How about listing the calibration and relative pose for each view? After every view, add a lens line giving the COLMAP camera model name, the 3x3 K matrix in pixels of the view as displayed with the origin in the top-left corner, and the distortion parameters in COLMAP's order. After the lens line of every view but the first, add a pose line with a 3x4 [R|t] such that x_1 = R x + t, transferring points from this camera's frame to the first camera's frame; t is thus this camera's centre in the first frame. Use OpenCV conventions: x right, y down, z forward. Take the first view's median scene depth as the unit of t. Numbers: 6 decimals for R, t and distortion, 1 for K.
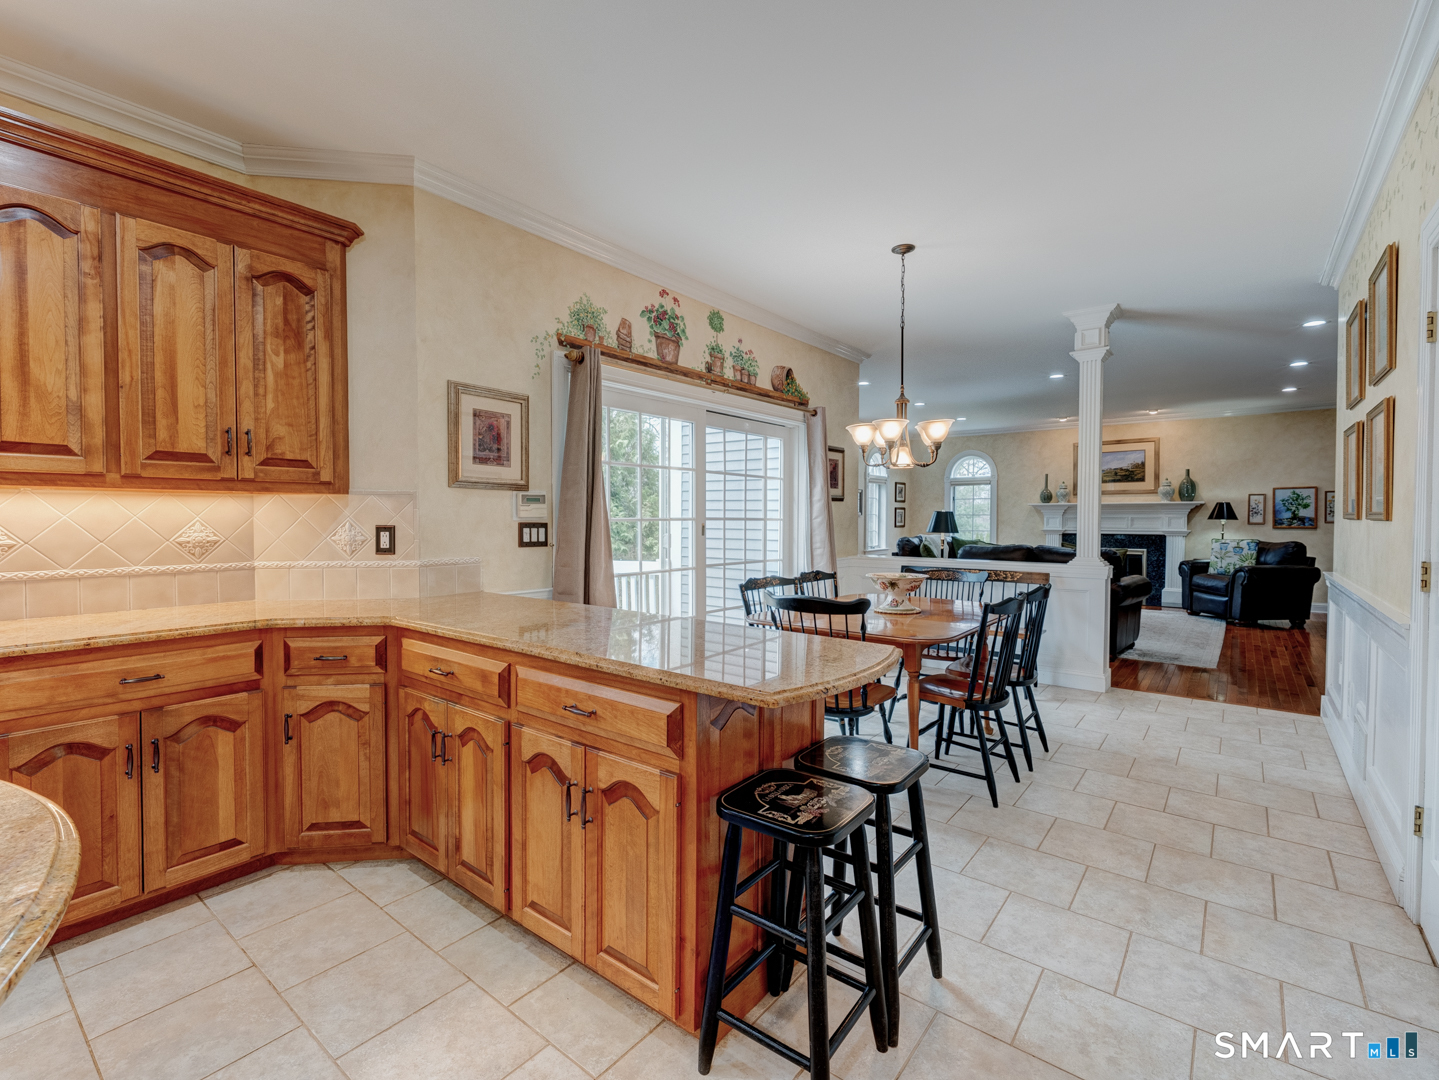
lens RADIAL K [[657.4, 0, 718.5], [0, 657.4, 536.4], [0, 0, 1]] dist [0.001492, -0.000359]
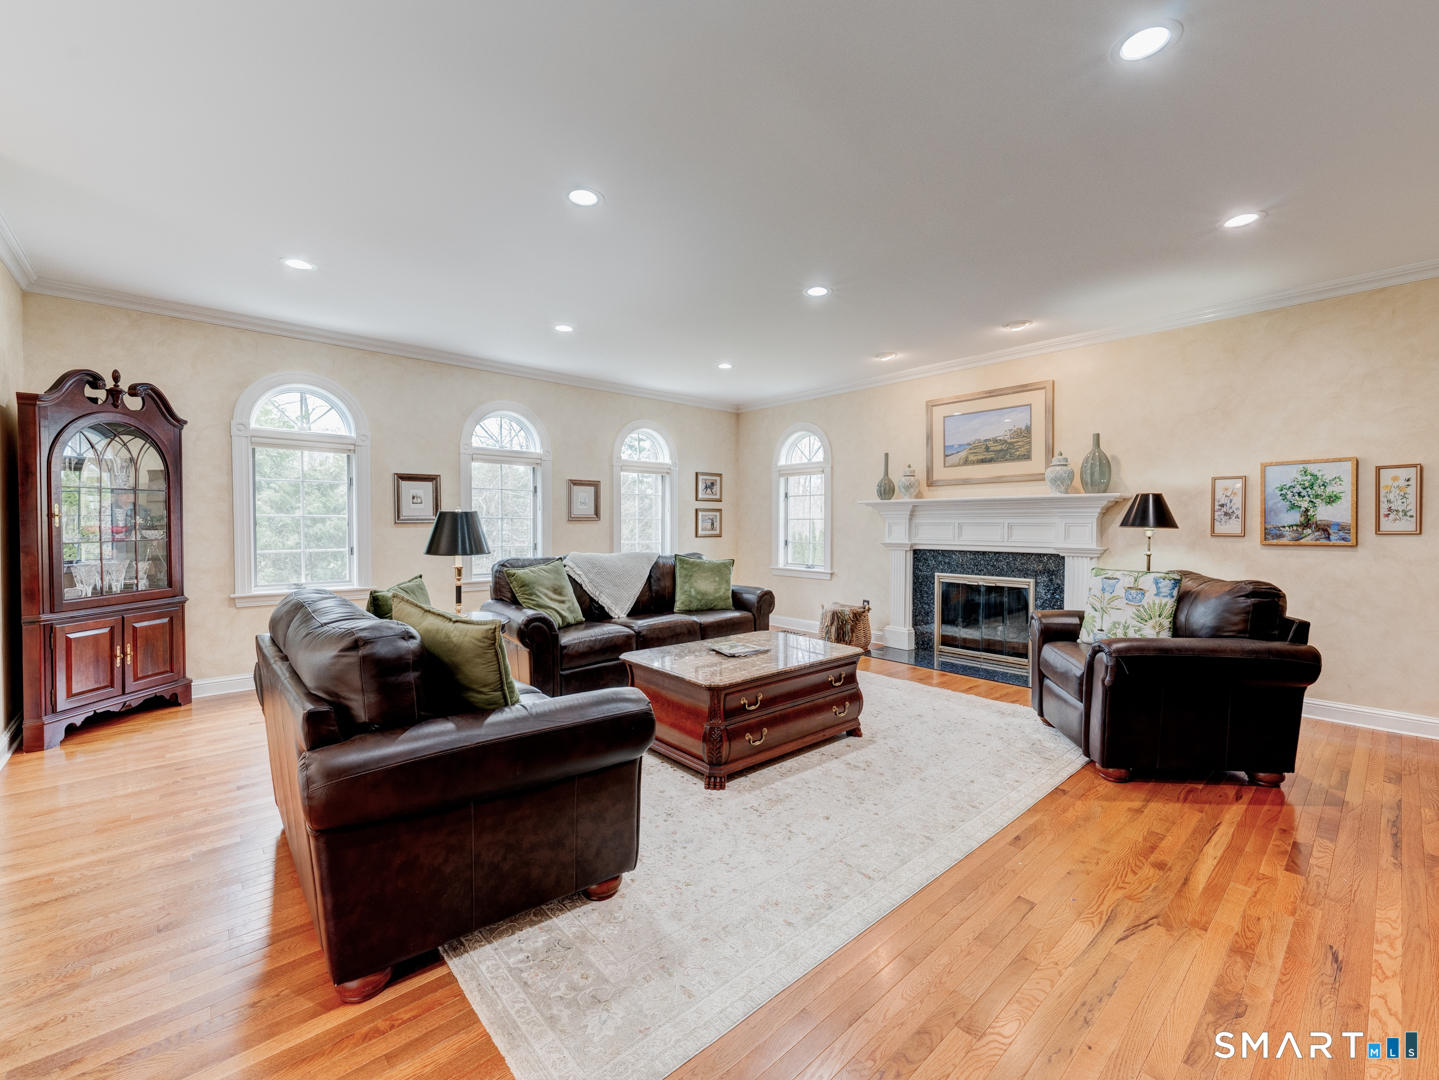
lens RADIAL K [[613.4, 0, 720.8], [0, 613.4, 531.7], [0, 0, 1]] dist [0.015201, 0.000007]
pose [[0.987154, 0.002508, -0.159754, 1.369609], [-0.004470, 0.999919, -0.011922, -0.039887], [0.159711, 0.012483, 0.987085, 1.261098]]
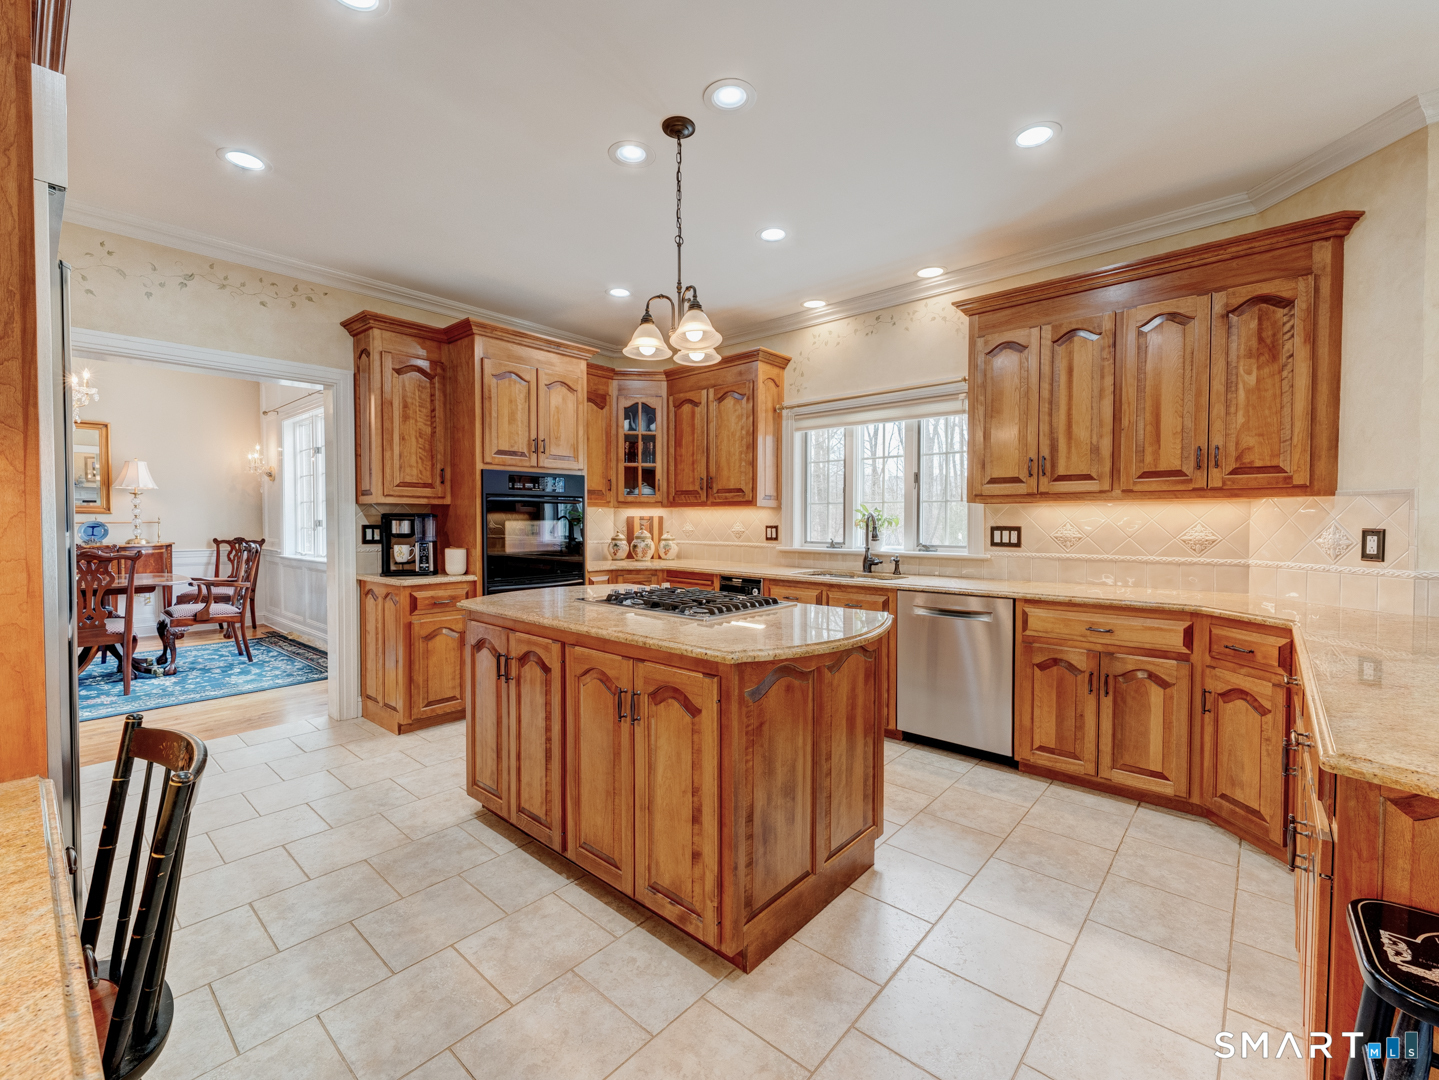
lens RADIAL K [[621.9, 0, 720.7], [0, 621.9, 536.5], [0, 0, 1]] dist [0.000260, -0.000253]
pose [[-0.055624, 0.024106, -0.998161, 0.323546], [-0.028934, 0.999250, 0.025745, -0.001860], [0.998032, 0.030313, -0.054885, 0.131048]]
